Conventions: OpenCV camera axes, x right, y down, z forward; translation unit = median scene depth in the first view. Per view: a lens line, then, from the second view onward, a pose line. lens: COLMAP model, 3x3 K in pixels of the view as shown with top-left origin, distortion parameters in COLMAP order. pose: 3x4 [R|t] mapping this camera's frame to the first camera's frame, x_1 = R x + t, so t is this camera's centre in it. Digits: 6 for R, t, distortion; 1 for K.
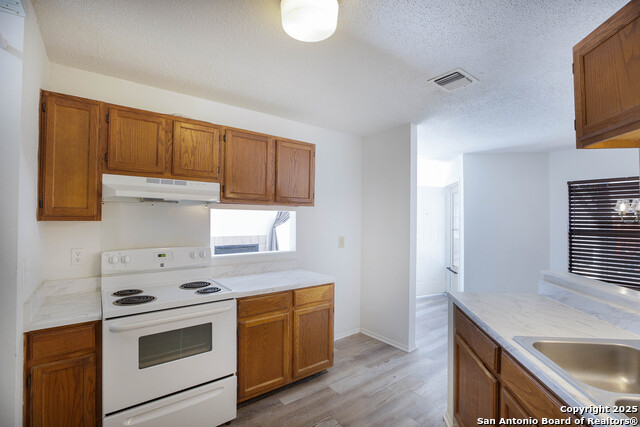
lens RADIAL K [[293.3, 0, 322.1], [0, 293.3, 213.7], [0, 0, 1]] dist [-0.044595, 0.014922]
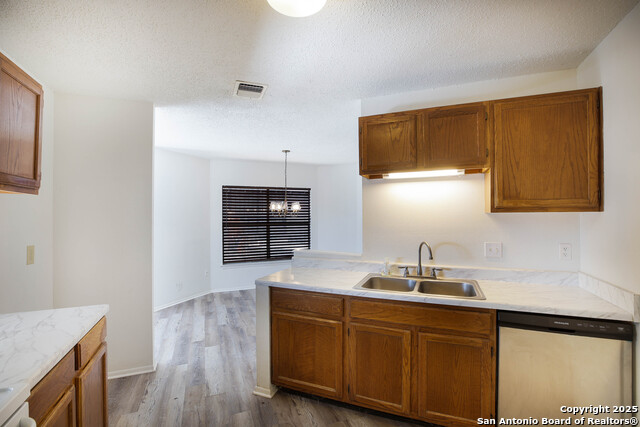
lens RADIAL K [[293.3, 0, 322.1], [0, 293.3, 213.7], [0, 0, 1]] dist [-0.044595, 0.014922]
pose [[0.267859, -0.002856, 0.963454, -0.392179], [-0.009591, 0.999938, 0.005630, 0.003282], [-0.963410, -0.010748, 0.267815, 0.305760]]
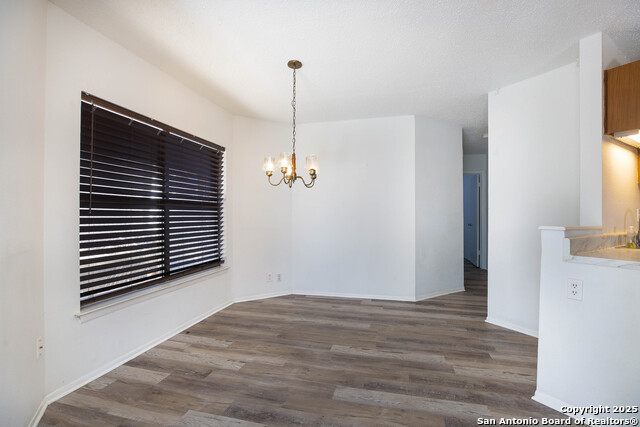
lens RADIAL K [[293.3, 0, 322.1], [0, 293.3, 213.7], [0, 0, 1]] dist [-0.044595, 0.014922]
pose [[-0.617378, -0.002844, 0.786661, 0.350107], [-0.014408, 0.999867, -0.007693, 0.114970], [-0.786534, -0.016084, -0.617337, 1.350926]]
